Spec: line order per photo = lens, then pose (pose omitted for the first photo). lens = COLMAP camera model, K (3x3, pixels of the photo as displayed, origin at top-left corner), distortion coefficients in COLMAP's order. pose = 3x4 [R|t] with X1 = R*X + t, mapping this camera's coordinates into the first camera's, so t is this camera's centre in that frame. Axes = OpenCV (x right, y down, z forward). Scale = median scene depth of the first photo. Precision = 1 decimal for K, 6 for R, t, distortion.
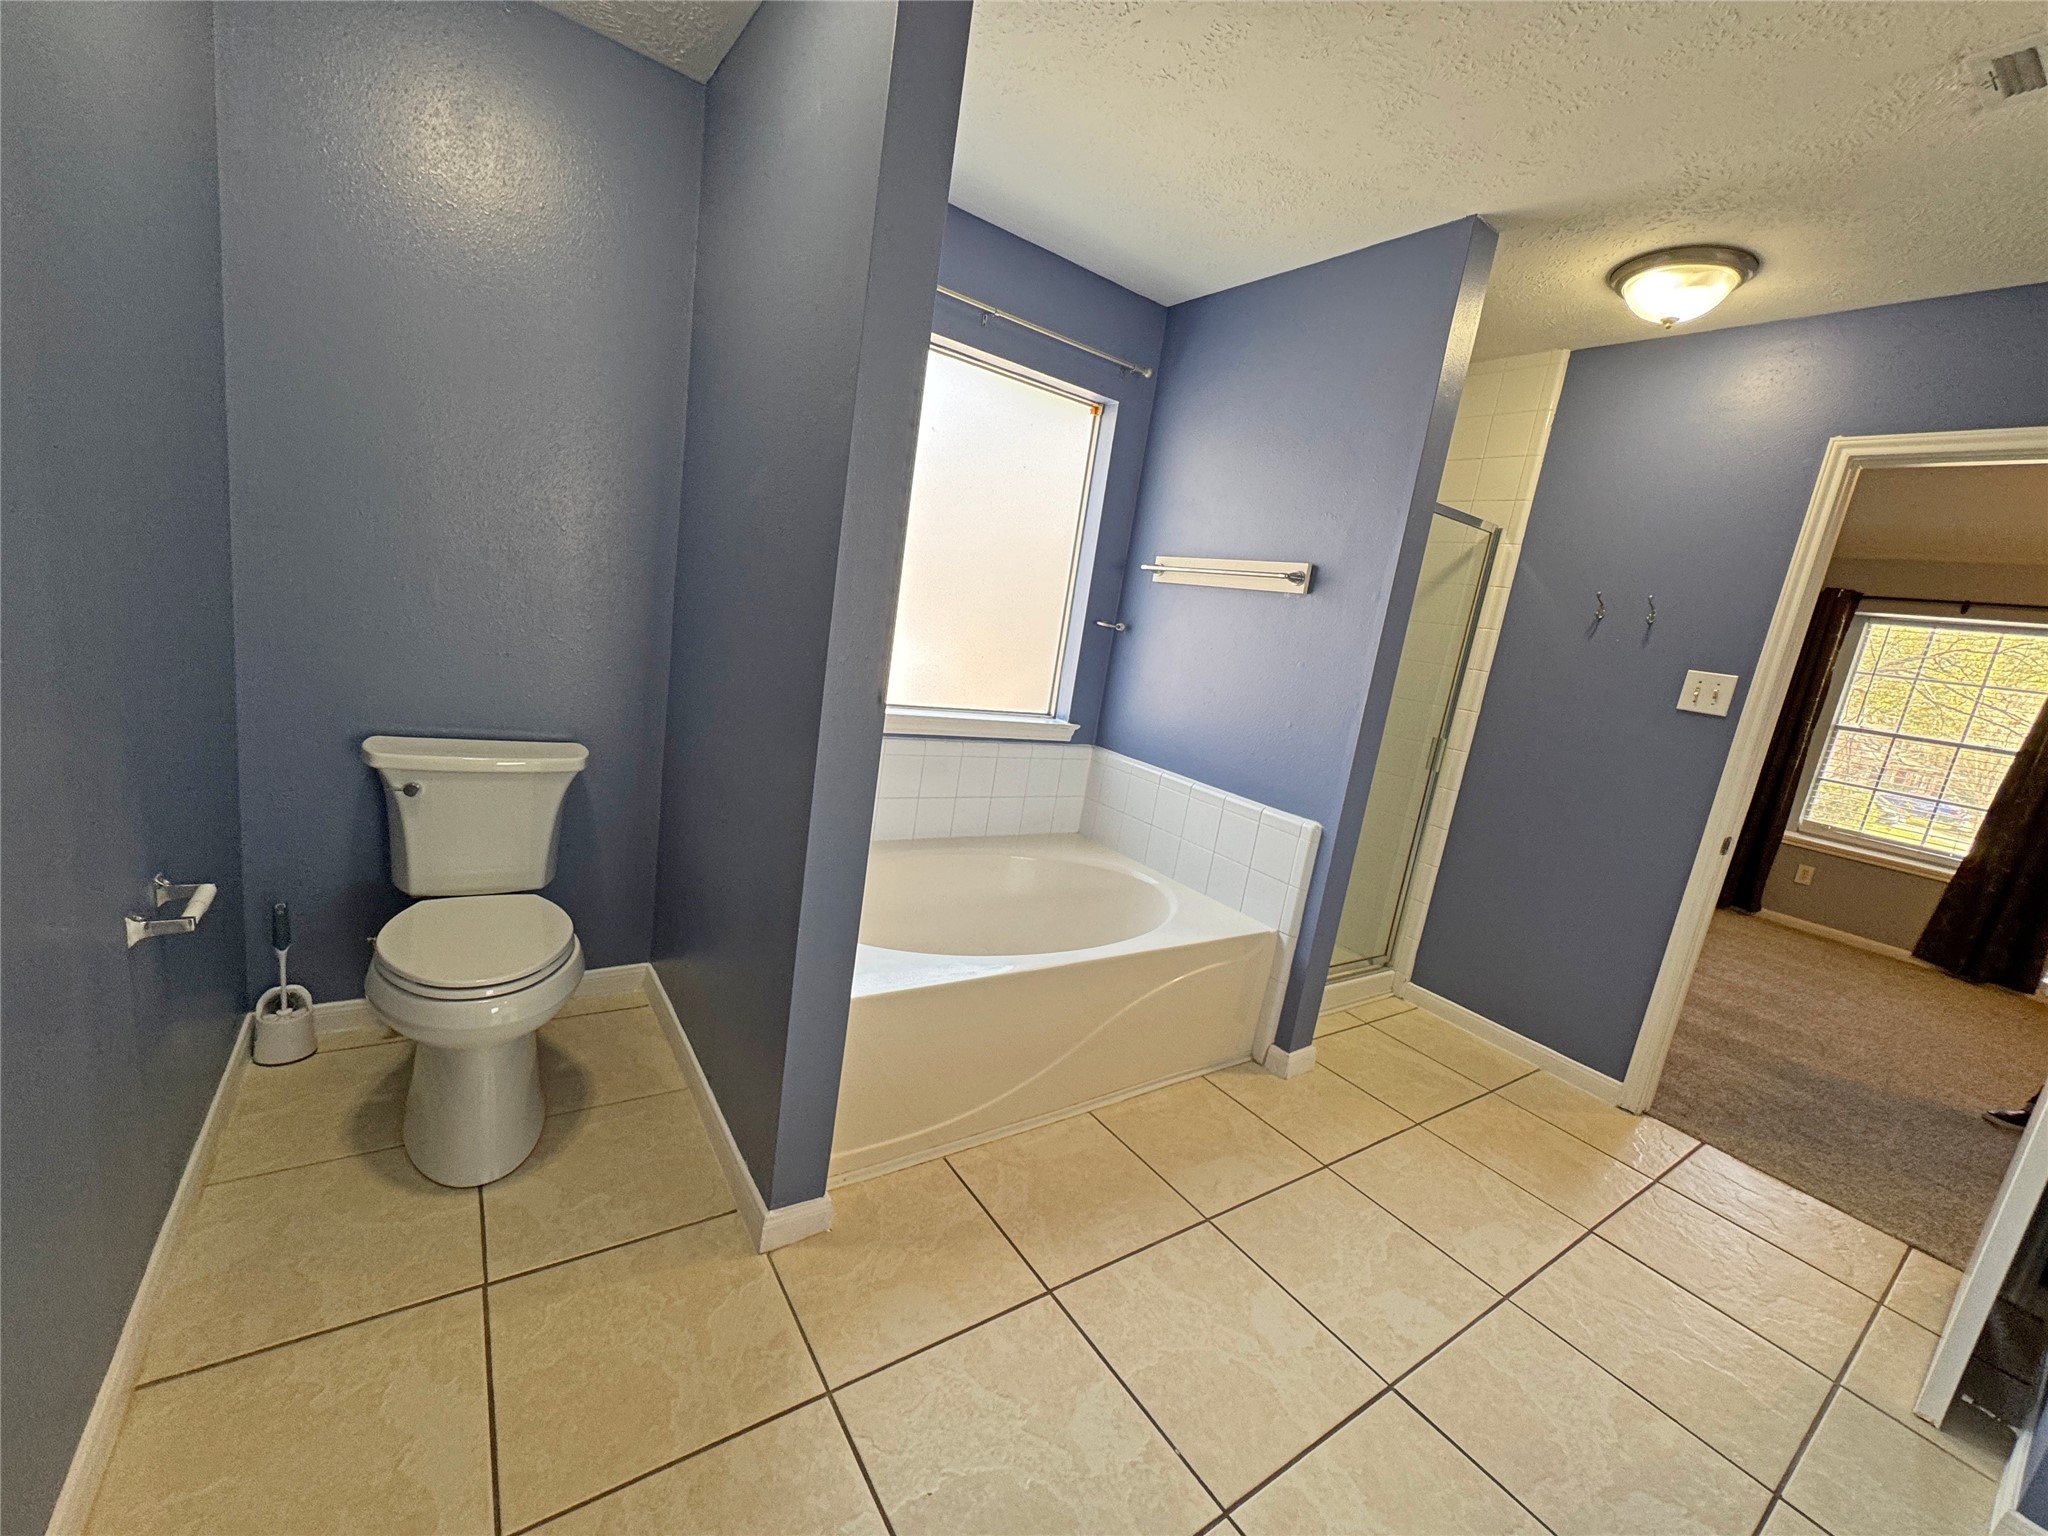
lens RADIAL K [[818.5, 0, 1022.7], [0, 818.5, 768.5], [0, 0, 1]] dist [-0.000819, -0.000020]
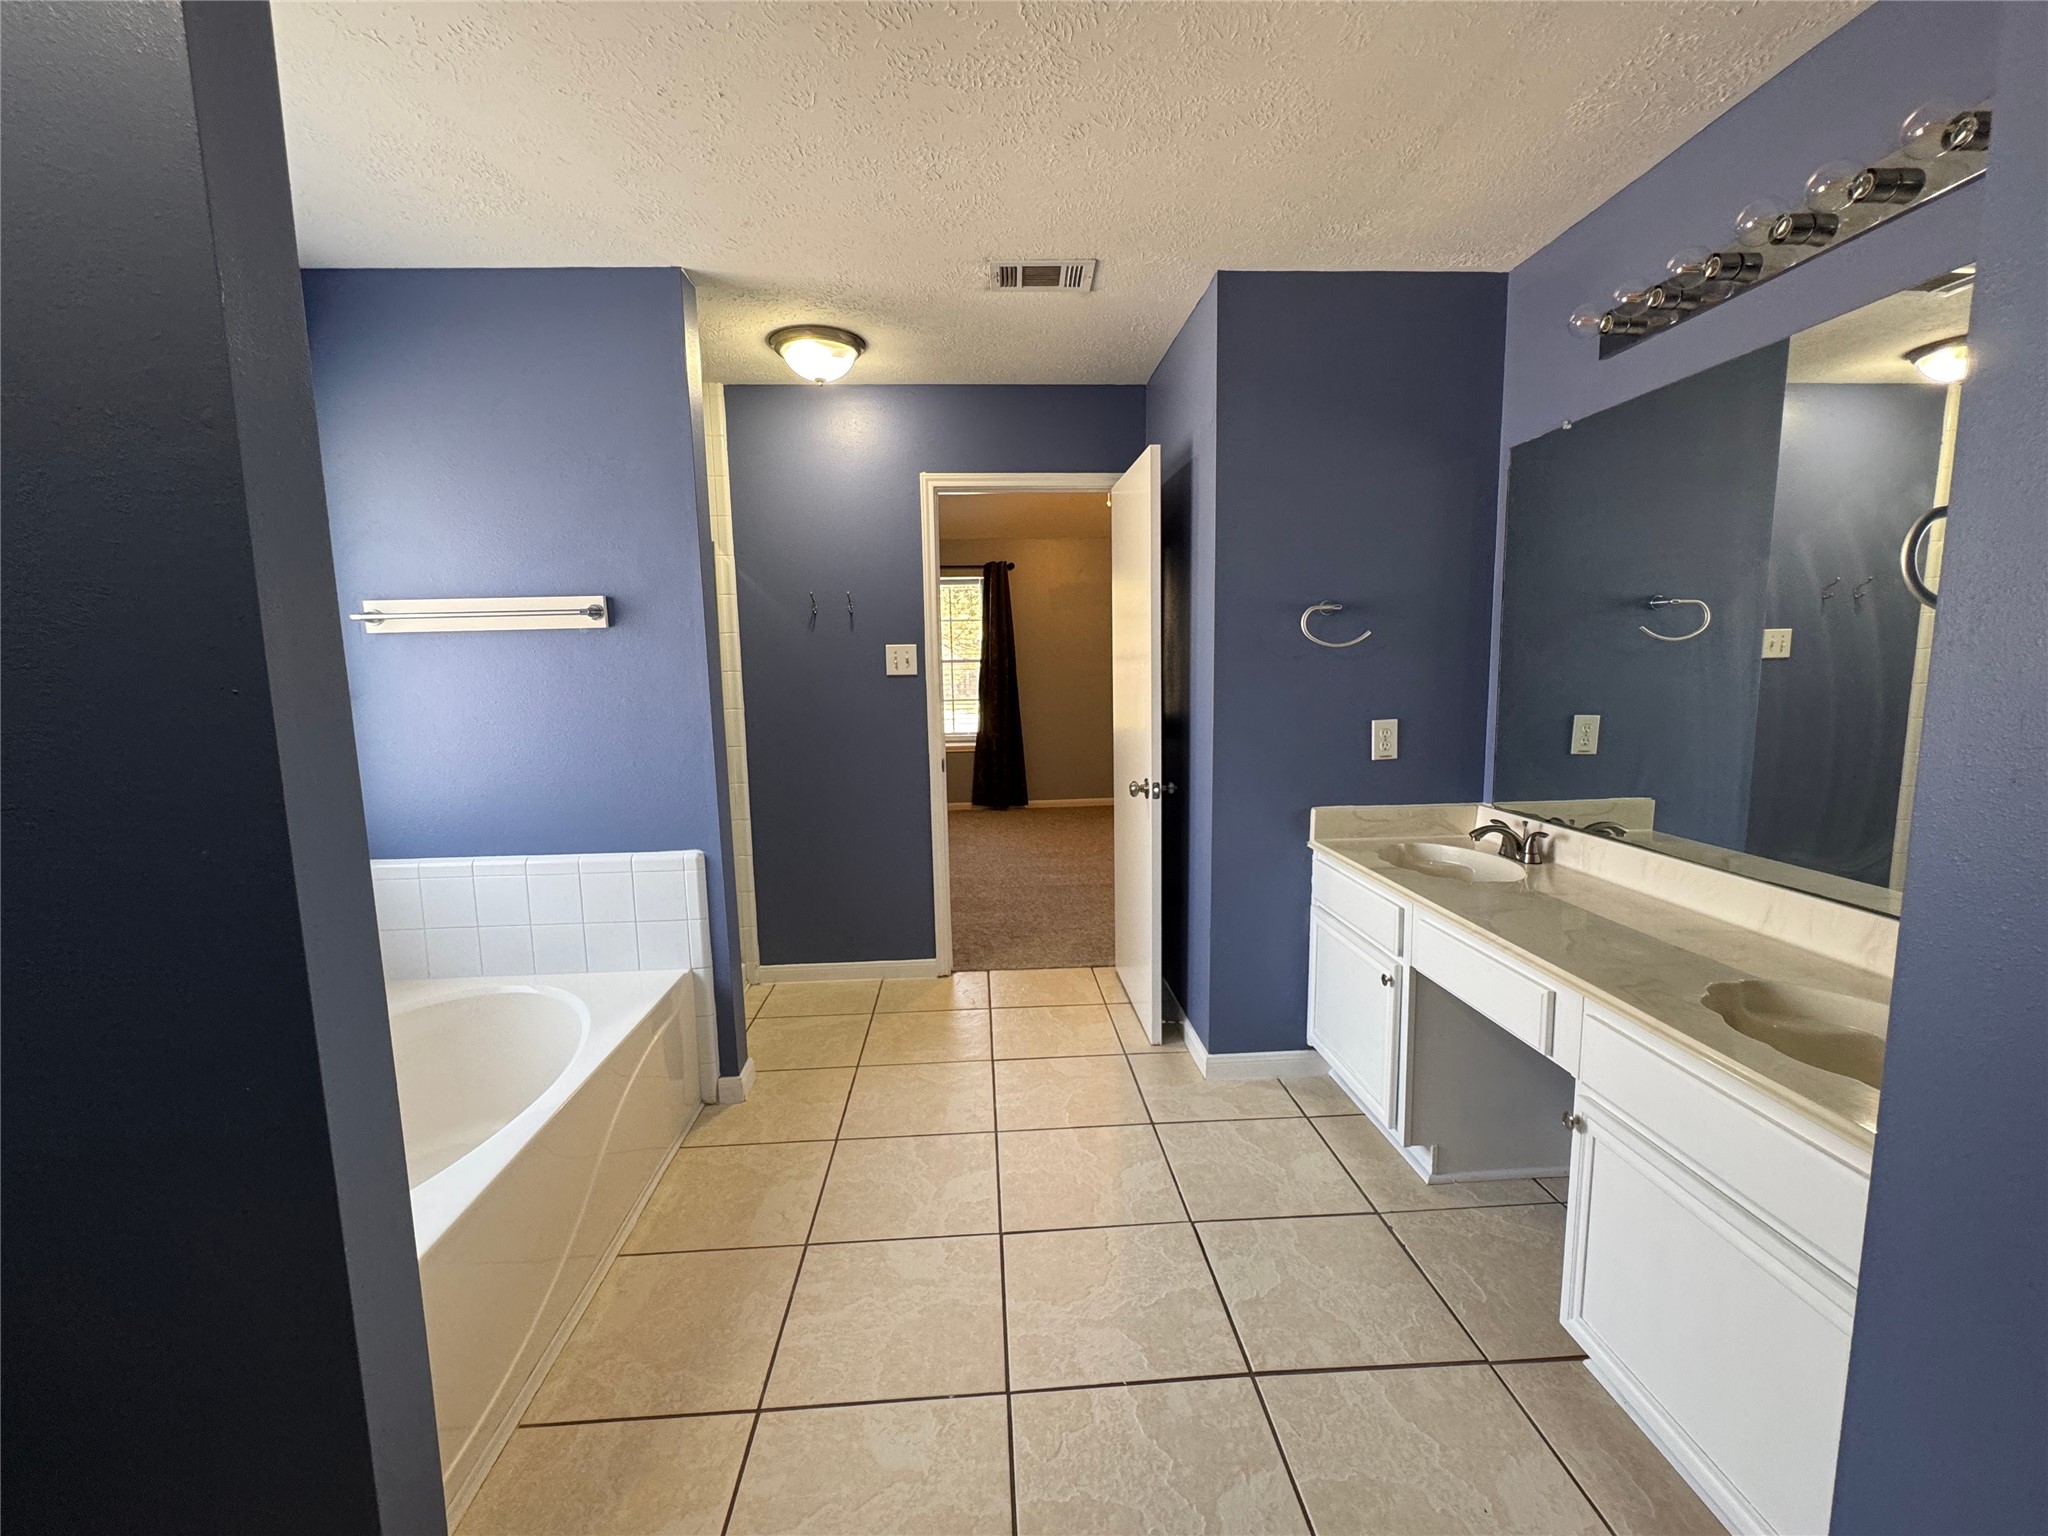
lens RADIAL K [[872.8, 0, 1024.0], [0, 872.8, 768.0], [0, 0, 1]] dist [-0.001912, -0.000488]
pose [[0.513798, -0.264078, 0.816256, -0.279072], [0.260852, 0.954487, 0.144603, -0.079645], [-0.817293, 0.138626, 0.559299, 0.064229]]
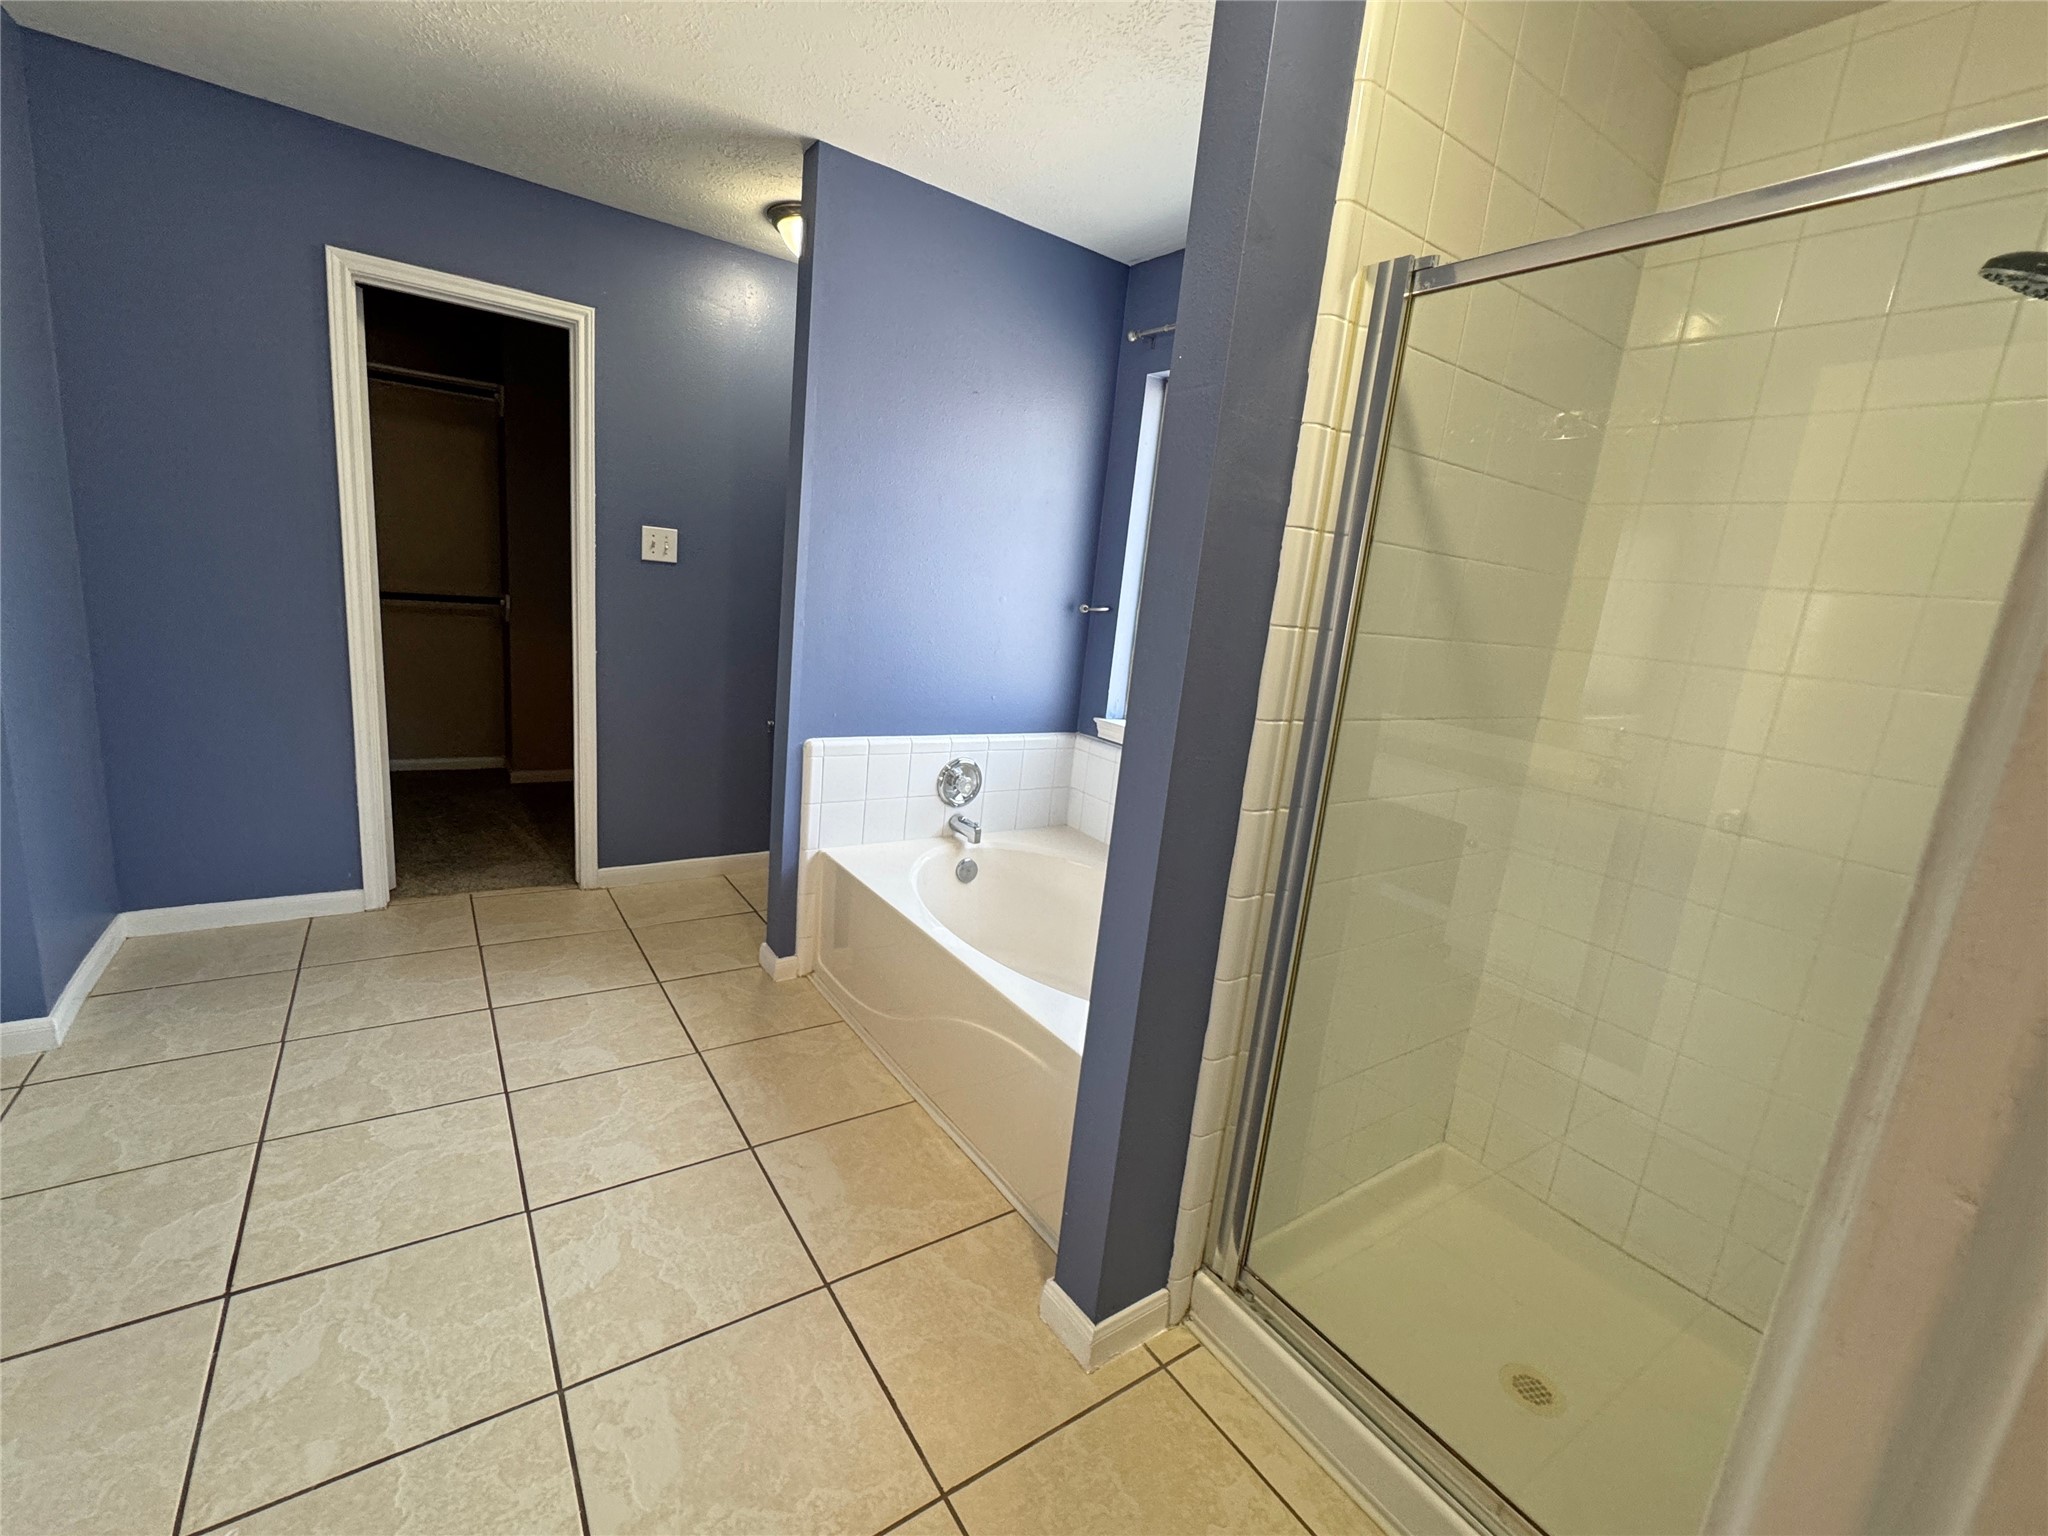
lens RADIAL K [[872.8, 0, 1024.0], [0, 872.8, 768.0], [0, 0, 1]] dist [-0.001912, -0.000488]
pose [[0.012951, 0.059582, -0.998139, 0.979508], [-0.288414, 0.956020, 0.053326, -0.043629], [0.957418, 0.287187, 0.029565, 0.880568]]
